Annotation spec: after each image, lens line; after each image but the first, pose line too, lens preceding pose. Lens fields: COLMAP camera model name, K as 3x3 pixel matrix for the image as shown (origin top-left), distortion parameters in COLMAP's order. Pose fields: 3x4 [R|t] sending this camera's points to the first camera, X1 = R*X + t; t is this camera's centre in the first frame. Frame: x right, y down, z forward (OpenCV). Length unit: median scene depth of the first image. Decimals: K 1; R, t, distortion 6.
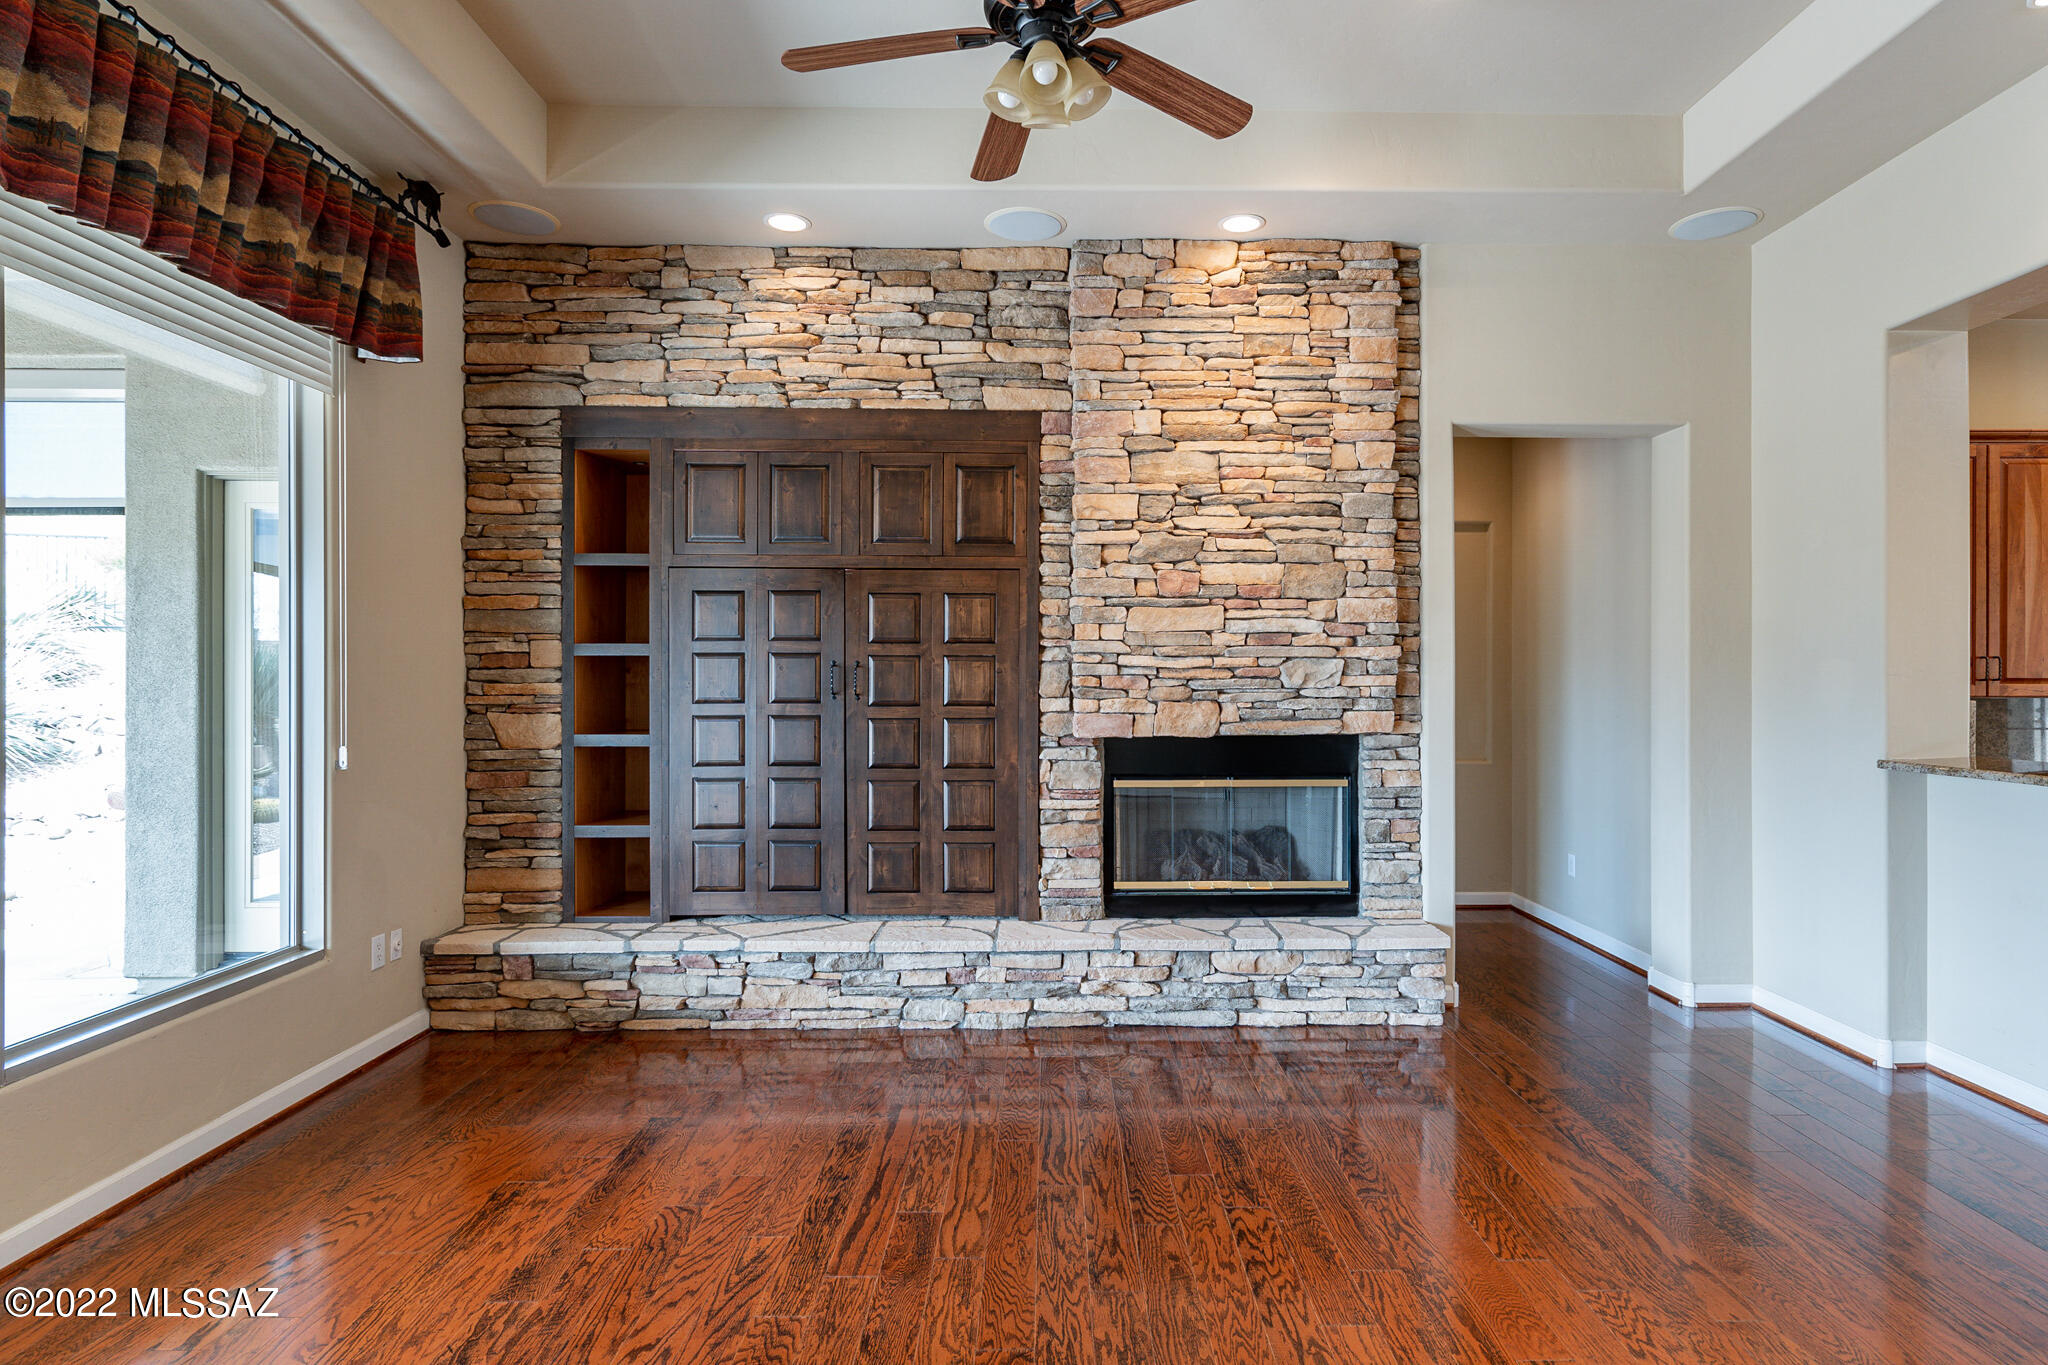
lens RADIAL K [[1101.4, 0, 1067.1], [0, 1101.4, 676.3], [0, 0, 1]] dist [0.003259, 0.001779]
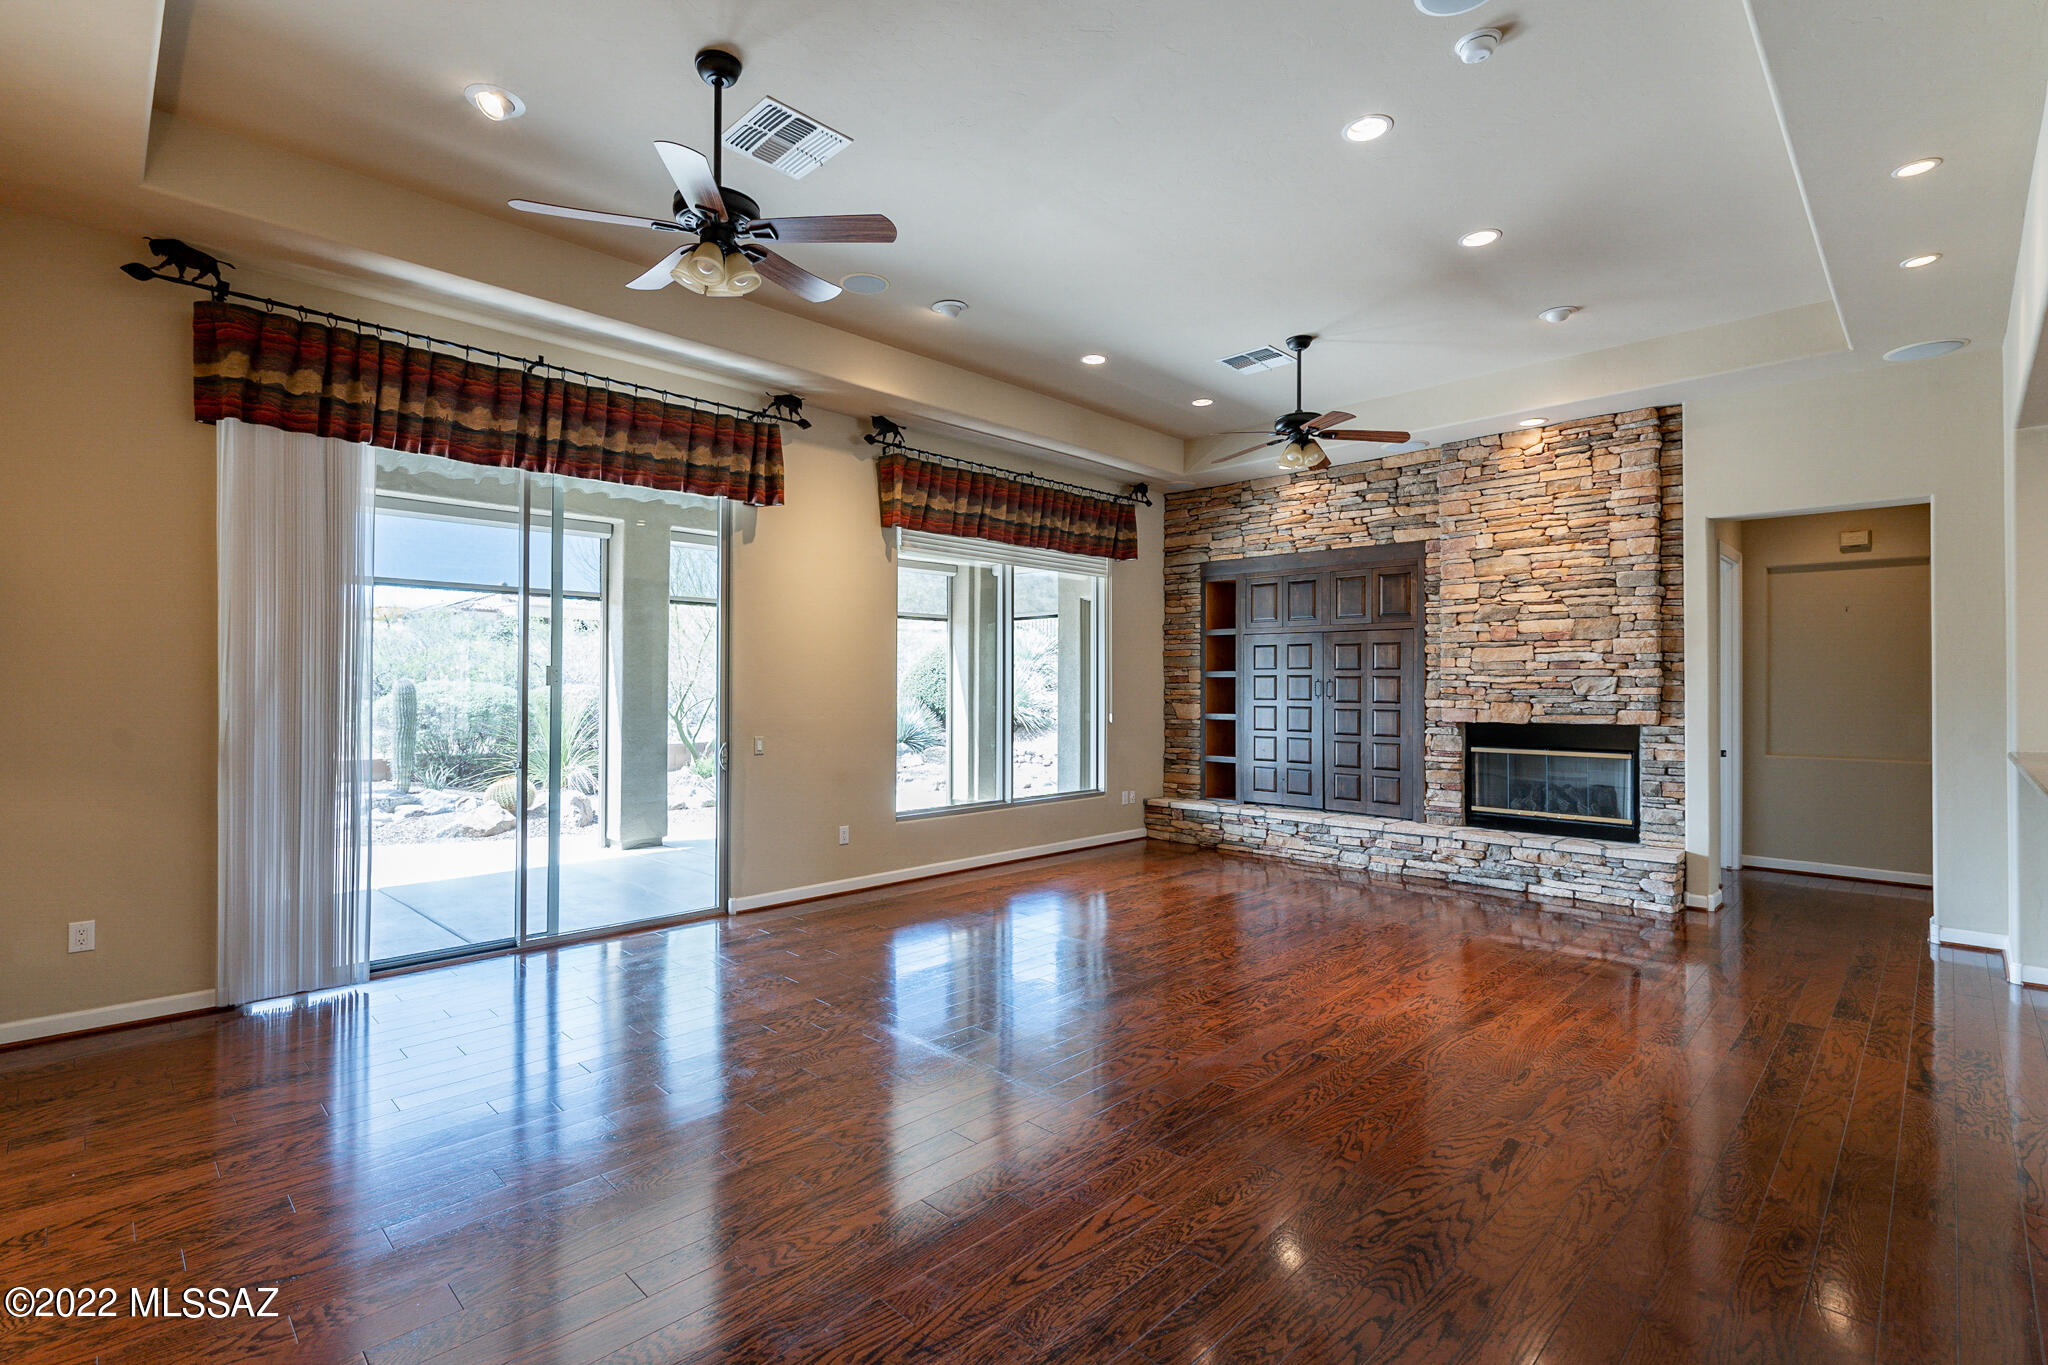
lens RADIAL K [[940.1, 0, 993.2], [0, 940.1, 680.7], [0, 0, 1]] dist [-0.001334, -0.000062]
pose [[0.685440, -0.001908, -0.728126, 0.617491], [-0.003269, 0.999978, -0.005698, 0.000281], [0.728121, 0.006286, 0.685419, -0.575841]]
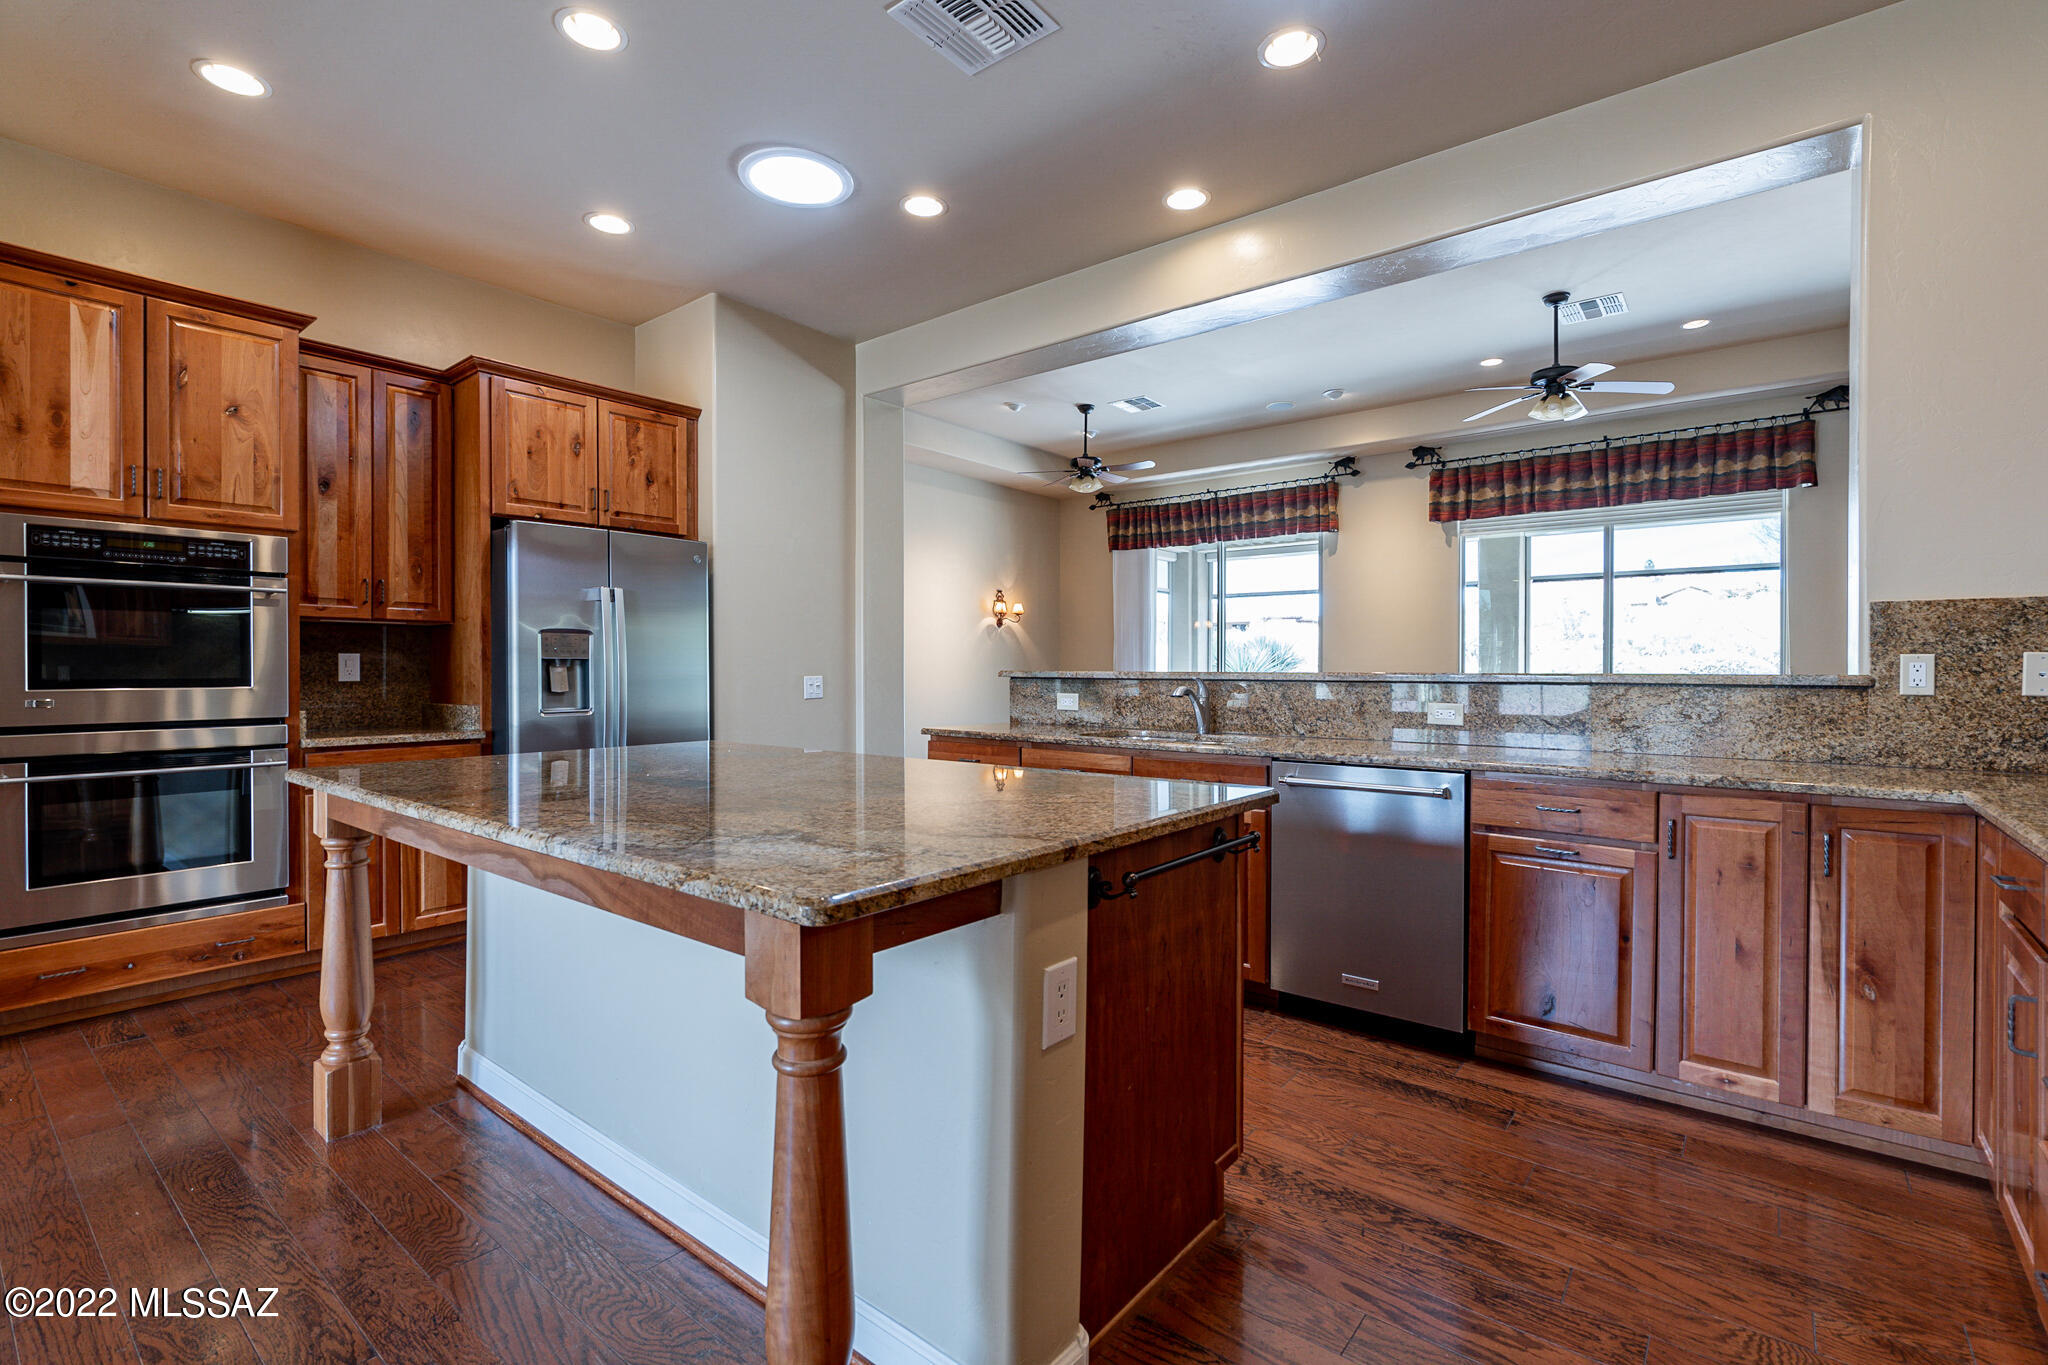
lens RADIAL K [[924.7, 0, 1014.9], [0, 924.7, 659.3], [0, 0, 1]] dist [-0.002282, 0.000498]
pose [[-0.648805, -0.008829, -0.760904, 1.458228], [-0.002099, 0.999950, -0.009813, 0.057764], [0.760952, -0.004769, -0.648791, 0.837859]]
